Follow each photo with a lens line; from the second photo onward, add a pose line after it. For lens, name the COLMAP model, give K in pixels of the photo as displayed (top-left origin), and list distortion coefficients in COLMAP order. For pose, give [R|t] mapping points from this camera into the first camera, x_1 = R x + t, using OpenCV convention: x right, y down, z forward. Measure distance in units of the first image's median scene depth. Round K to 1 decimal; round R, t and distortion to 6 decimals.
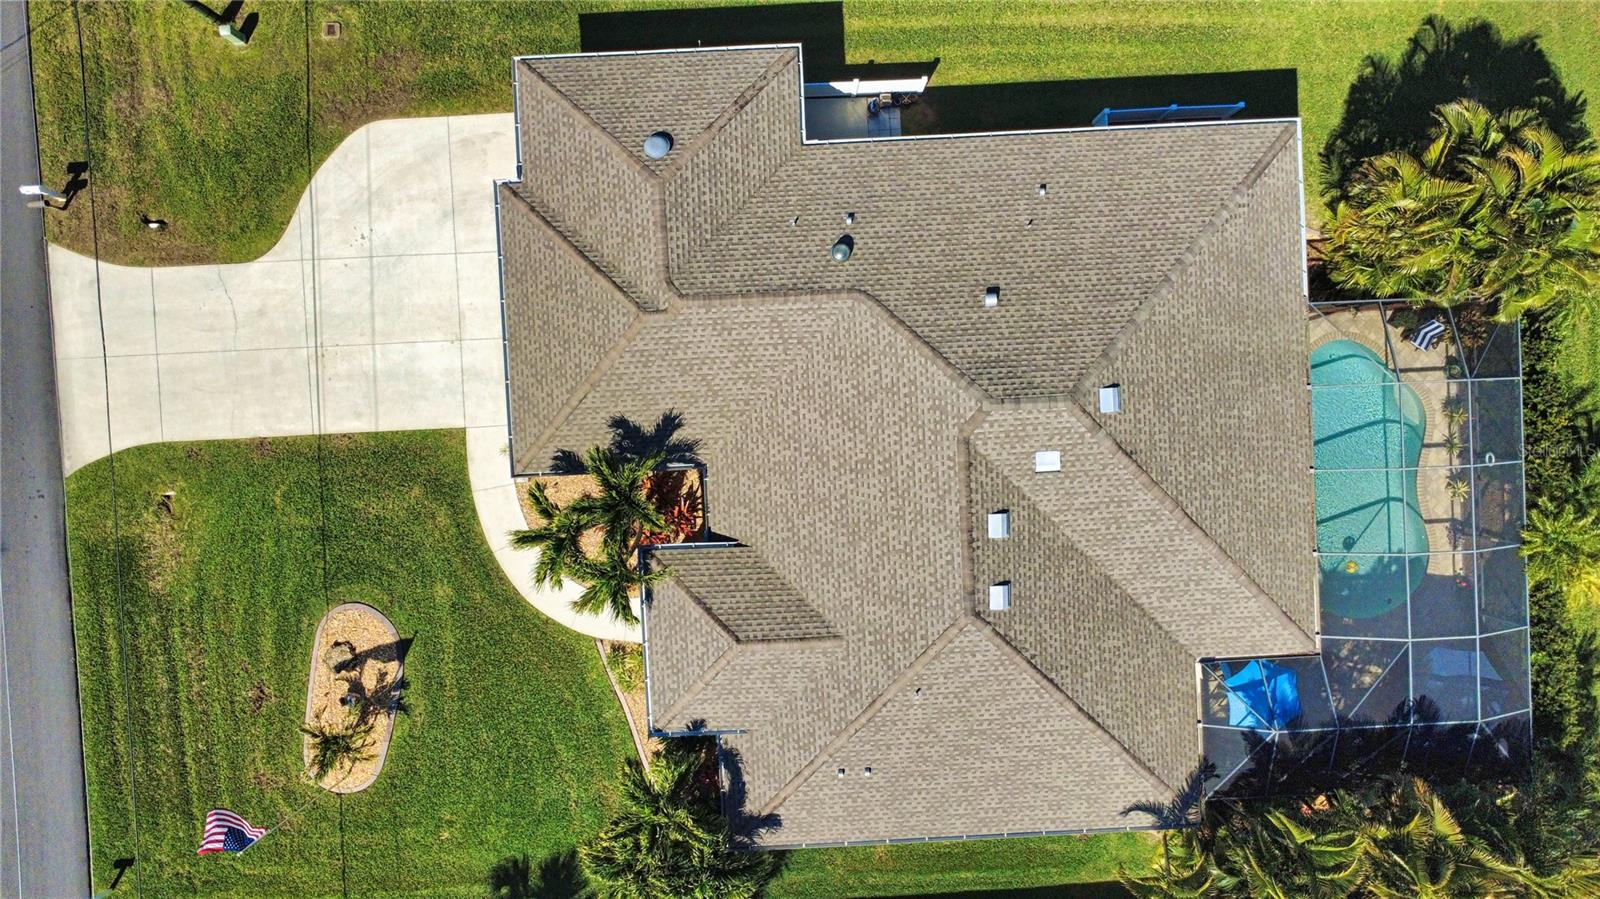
lens RADIAL K [[1161.2, 0, 799.9], [0, 1161.2, 450.5], [0, 0, 1]] dist [-0.002476, 0.001654]
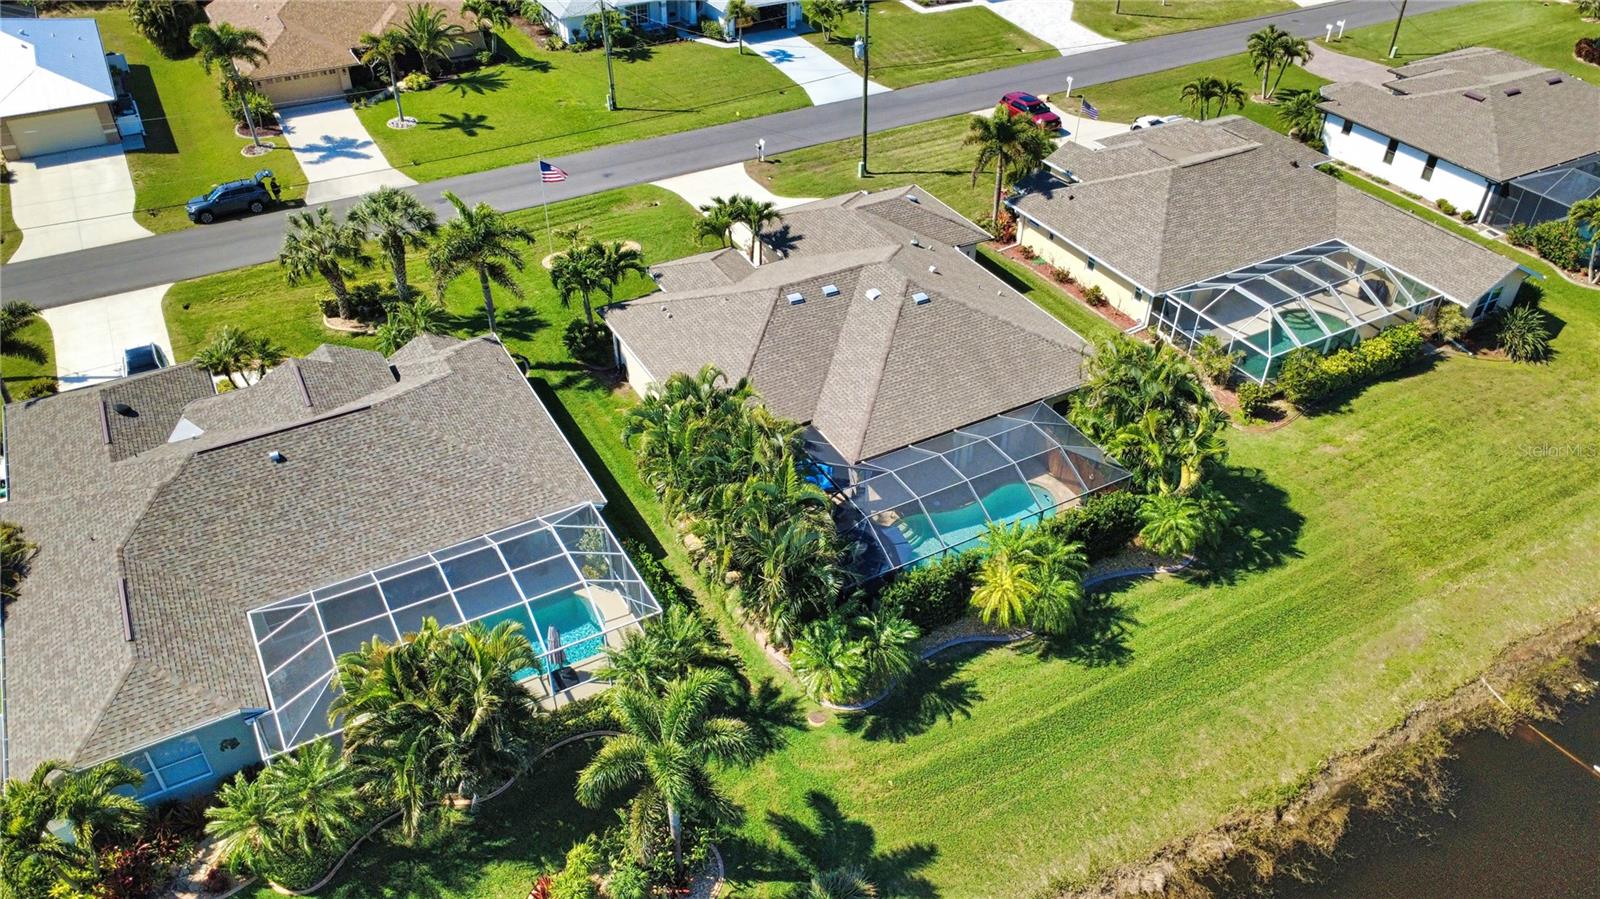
lens RADIAL K [[1161.2, 0, 799.9], [0, 1161.2, 450.5], [0, 0, 1]] dist [-0.002476, 0.001654]
pose [[0.449127, 0.536345, -0.714576, 1.459033], [-0.892806, 0.238638, -0.382032, 0.794307], [-0.034376, 0.809559, 0.586031, 0.126112]]
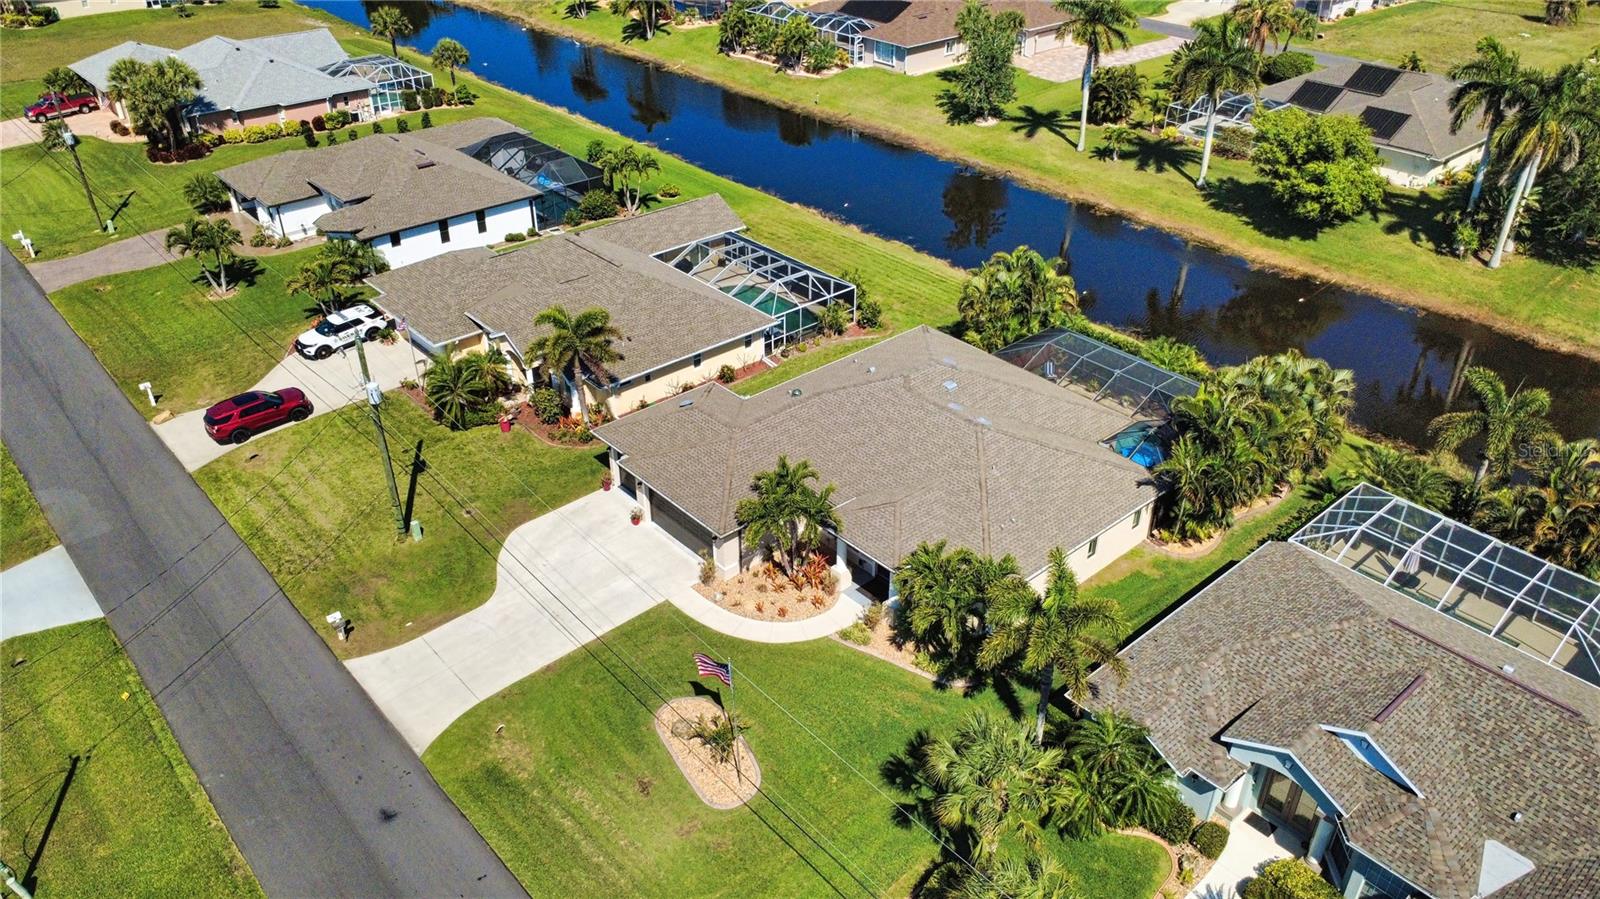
lens RADIAL K [[1161.2, 0, 799.9], [0, 1161.2, 450.5], [0, 0, 1]] dist [-0.002476, 0.001654]
pose [[0.780341, -0.340892, 0.524271, -0.939317], [0.624775, 0.388942, -0.677037, 1.099639], [0.026885, 0.855872, 0.516489, 0.083657]]
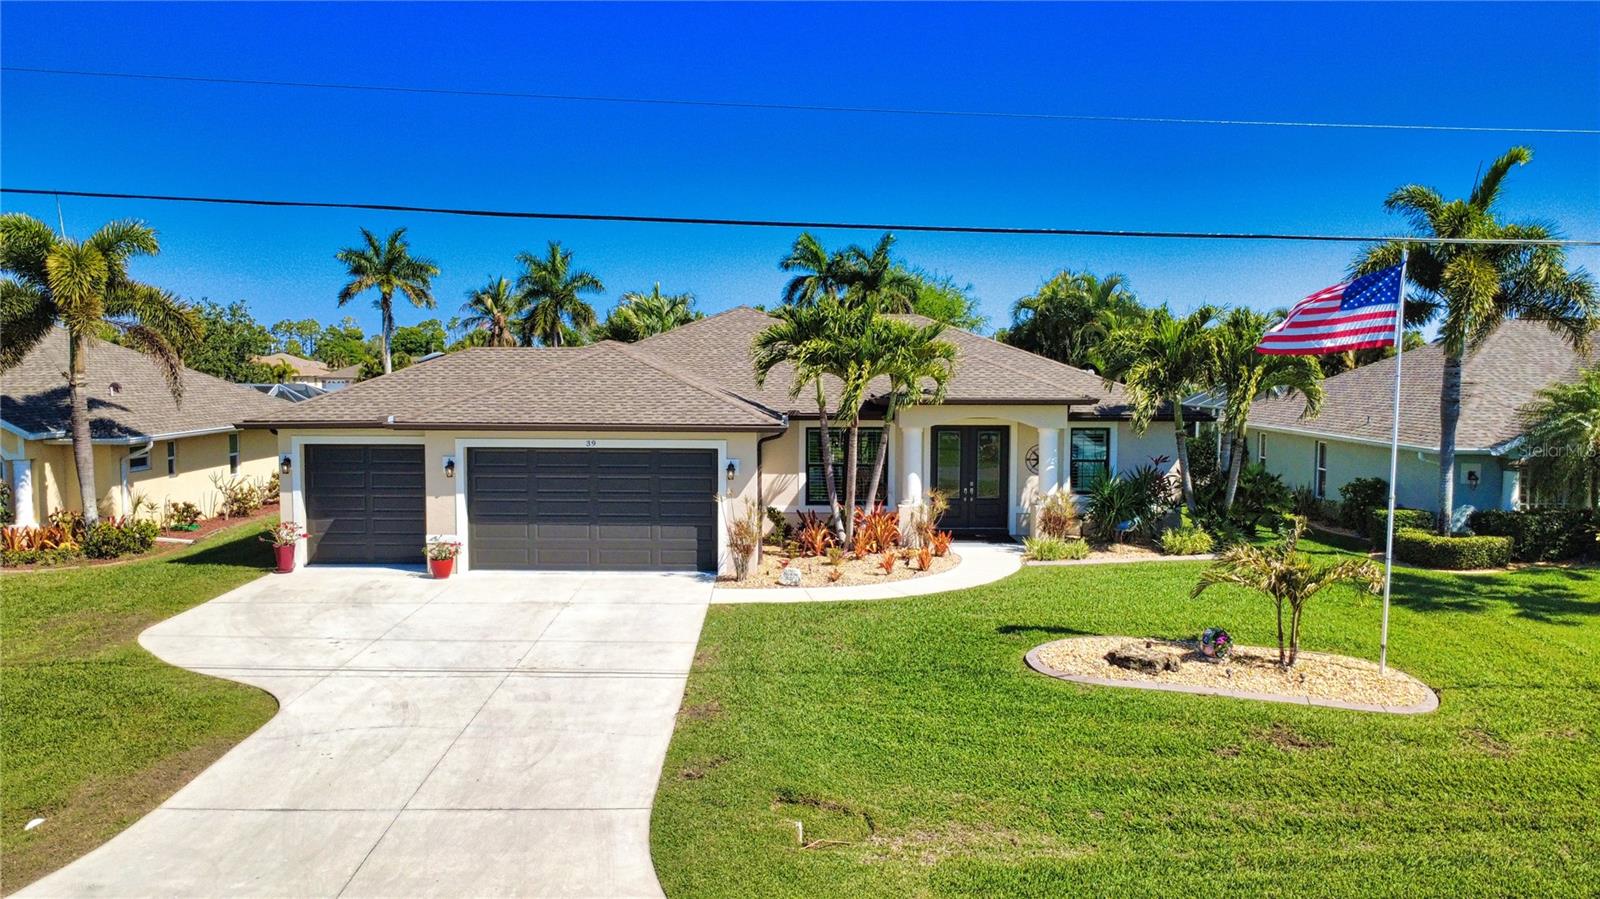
lens RADIAL K [[1161.2, 0, 799.9], [0, 1161.2, 450.5], [0, 0, 1]] dist [-0.002476, 0.001654]
pose [[0.037537, -0.086395, 0.995554, -0.969059], [0.998974, -0.021999, -0.039575, 0.059603], [0.025320, 0.996018, 0.085480, 0.938788]]
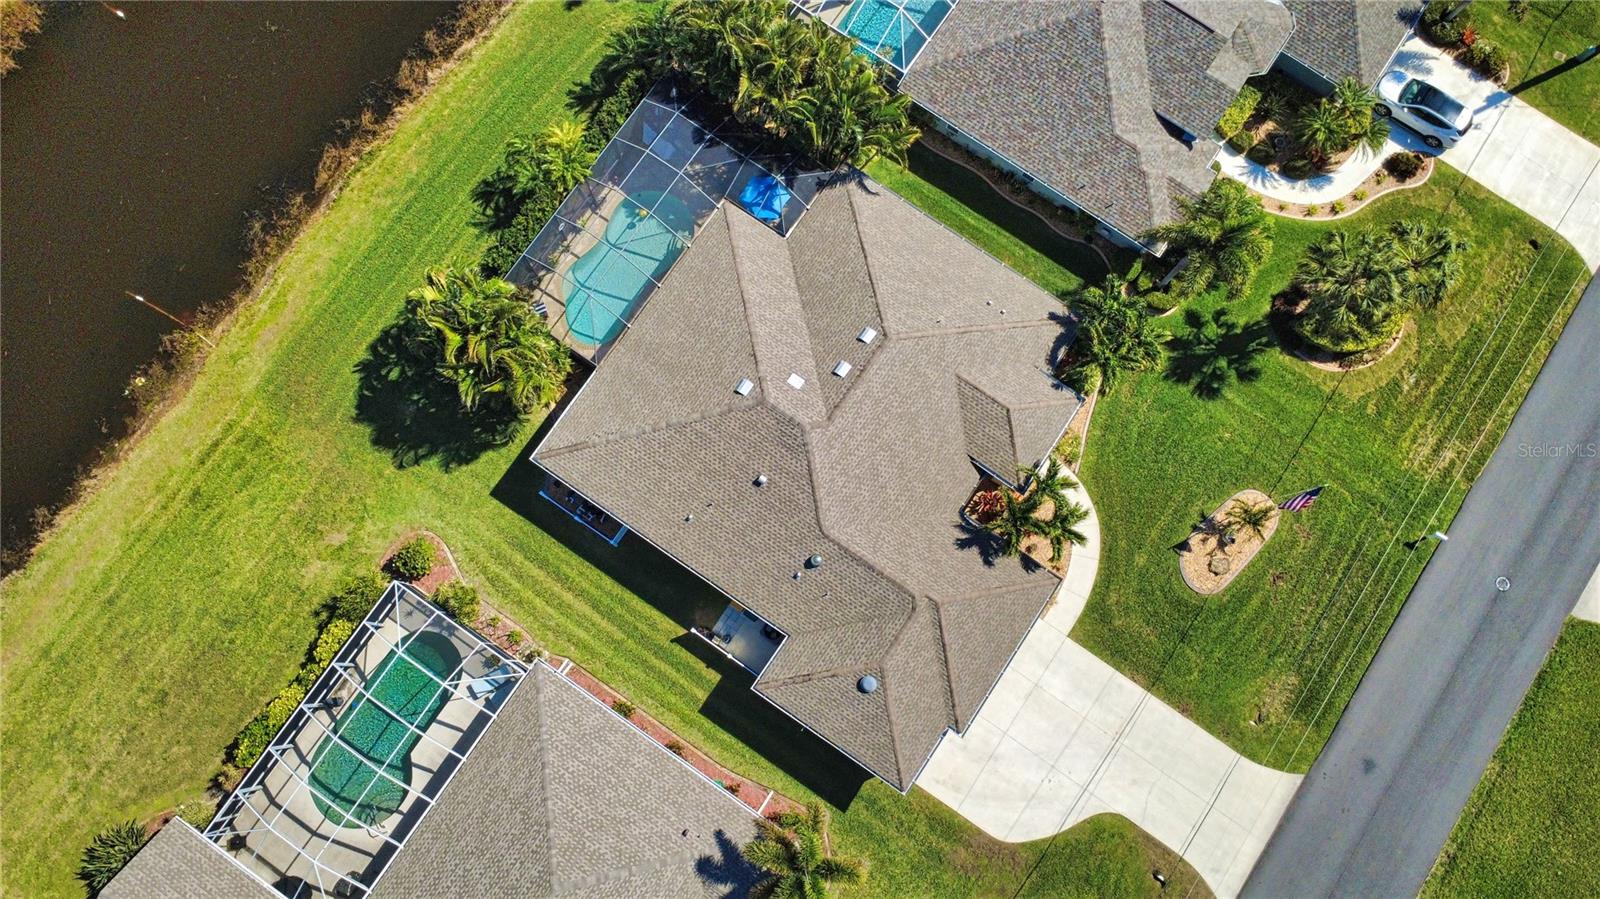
lens RADIAL K [[1173.3, 0, 797.0], [0, 1173.3, 452.7], [0, 0, 1]] dist [-0.002911, -0.002880]
pose [[-0.796586, -0.598921, 0.082128, 0.011731], [0.604253, -0.784769, 0.137895, -0.277047], [-0.018136, 0.159471, 0.987036, -0.590793]]
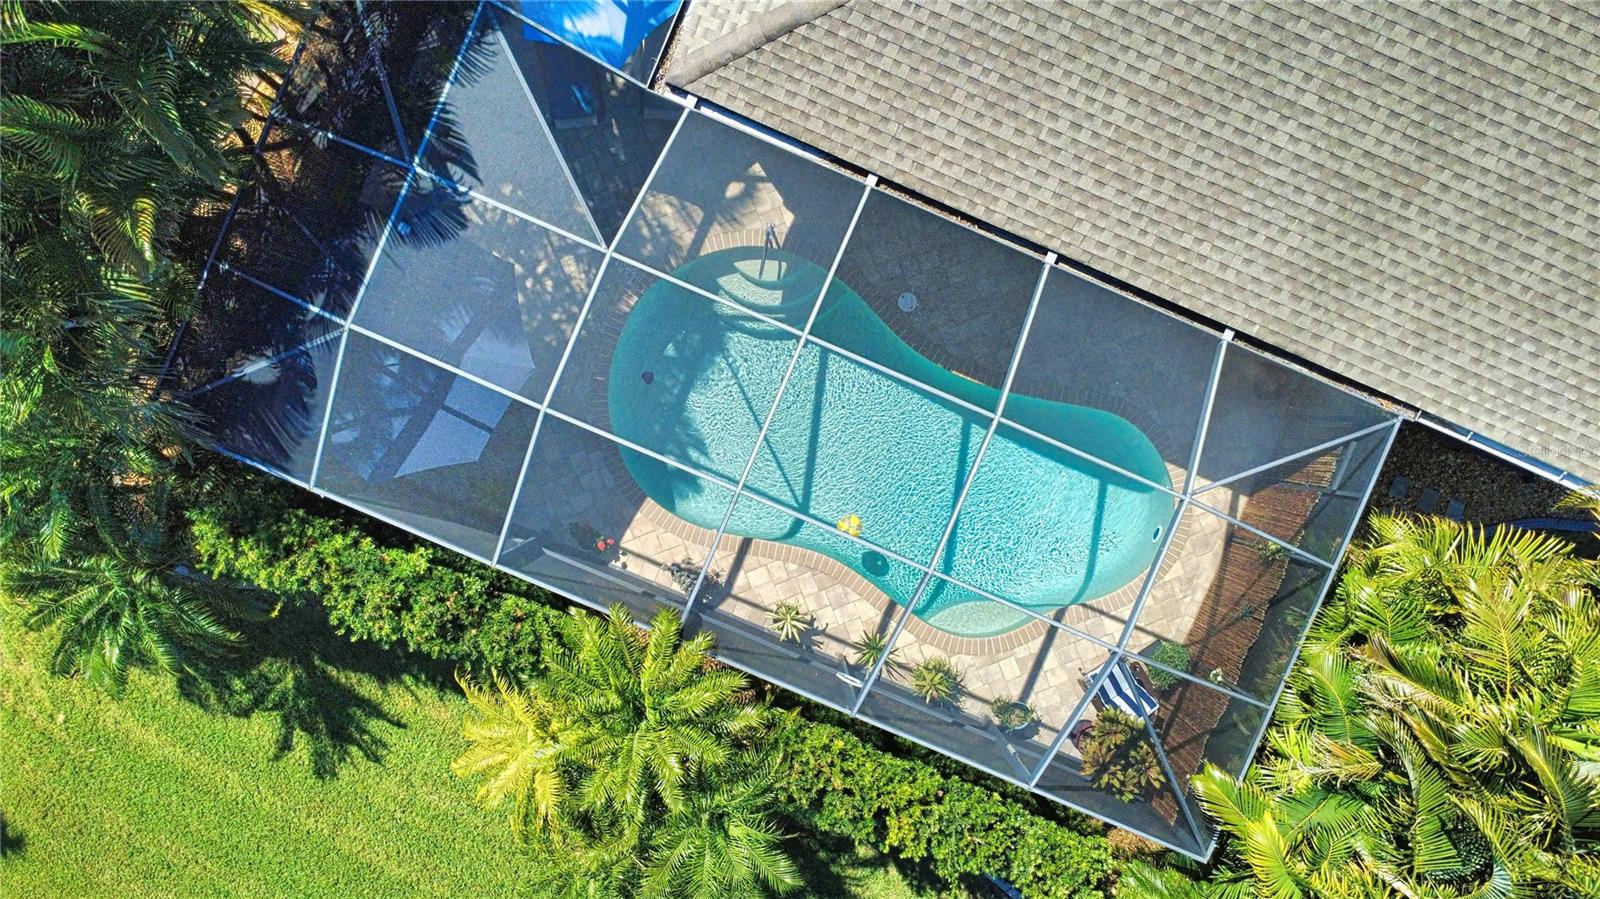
lens RADIAL K [[1161.2, 0, 799.9], [0, 1161.2, 450.5], [0, 0, 1]] dist [-0.002476, 0.001654]
pose [[-0.436445, 0.899708, 0.006337, 0.541348], [-0.898173, -0.435264, -0.061888, 0.096073], [-0.052922, -0.032703, 0.998063, 0.574114]]
